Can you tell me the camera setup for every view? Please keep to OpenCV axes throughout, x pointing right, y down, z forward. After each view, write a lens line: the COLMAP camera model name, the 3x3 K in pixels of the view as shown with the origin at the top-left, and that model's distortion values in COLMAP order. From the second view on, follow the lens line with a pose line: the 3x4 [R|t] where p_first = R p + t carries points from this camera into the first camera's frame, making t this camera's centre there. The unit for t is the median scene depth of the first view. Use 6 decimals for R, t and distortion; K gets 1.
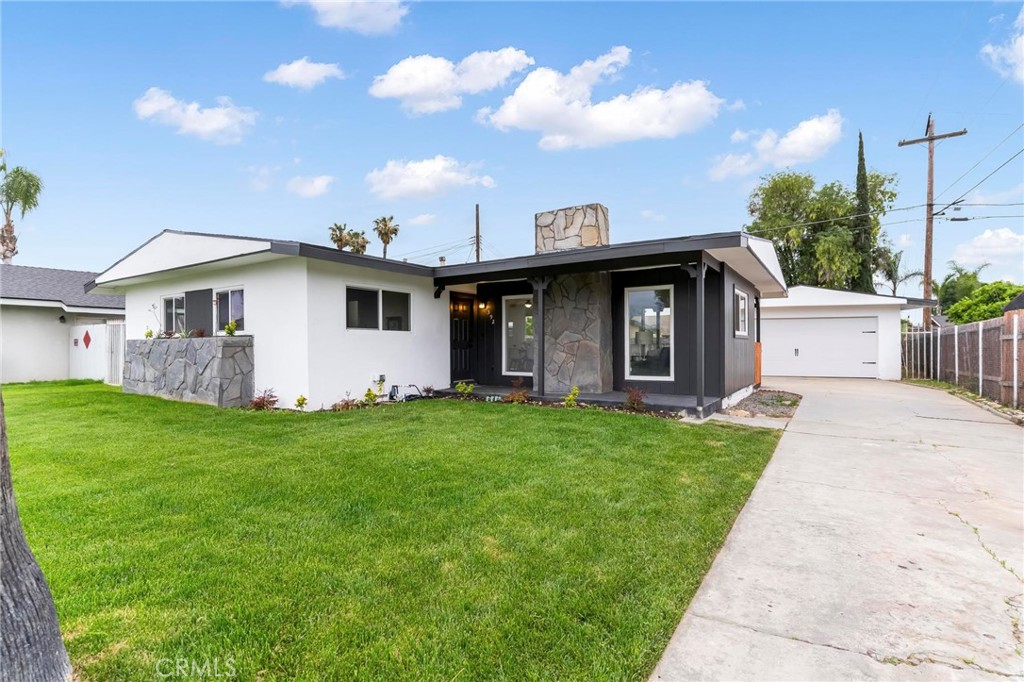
lens RADIAL K [[495.1, 0, 513.3], [0, 495.1, 326.1], [0, 0, 1]] dist [0.002094, -0.000162]
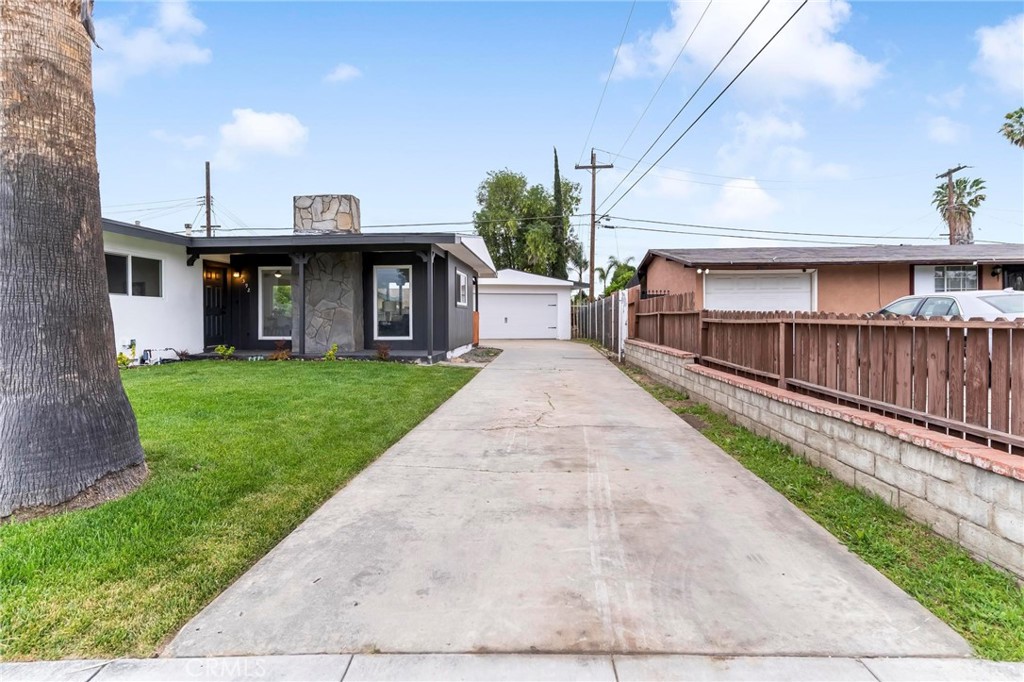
lens RADIAL K [[493.0, 0, 518.8], [0, 493.0, 338.7], [0, 0, 1]] dist [0.000006, -0.000244]
pose [[0.868409, -0.021697, 0.495374, -0.068233], [-0.018605, 0.996913, 0.076280, 0.004028], [-0.495500, -0.075458, 0.865324, -0.239650]]
